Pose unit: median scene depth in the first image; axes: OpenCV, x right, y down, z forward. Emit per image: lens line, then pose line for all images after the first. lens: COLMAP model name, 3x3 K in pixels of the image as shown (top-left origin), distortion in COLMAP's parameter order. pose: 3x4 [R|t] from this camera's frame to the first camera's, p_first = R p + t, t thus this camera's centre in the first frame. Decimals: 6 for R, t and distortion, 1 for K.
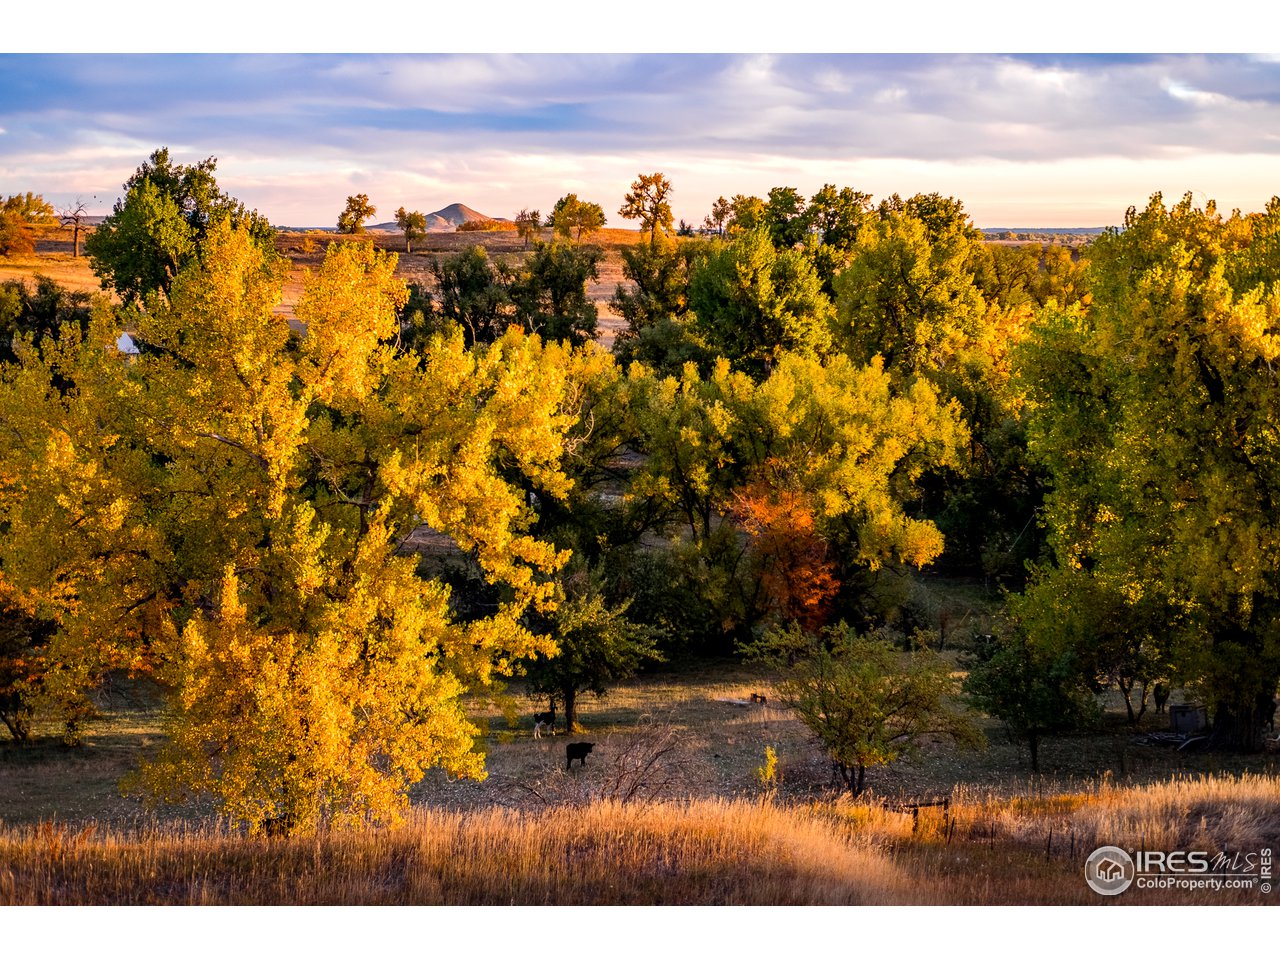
lens RADIAL K [[1943.8, 0, 640.0], [0, 1943.8, 480.0], [0, 0, 1]] dist [-0.040492, 0.030224]
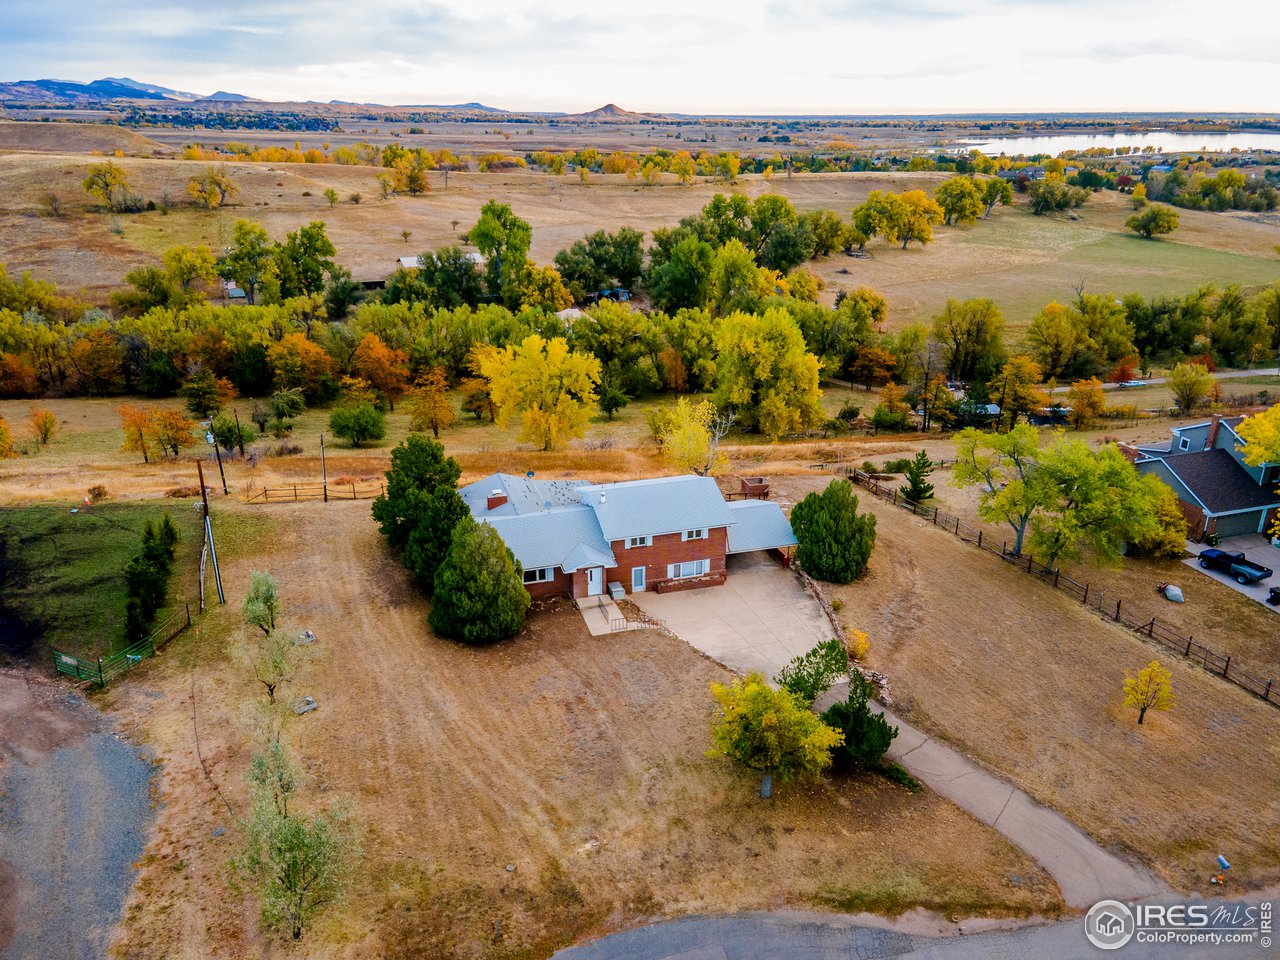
lens RADIAL K [[934.5, 0, 640.0], [0, 934.5, 480.0], [0, 0, 1]] dist [-0.001095, 0.077460]
pose [[0.997821, 0.032603, -0.057357, 0.132633], [-0.017427, 0.968737, 0.247477, -0.219165], [0.063632, -0.245938, 0.967195, -0.870767]]
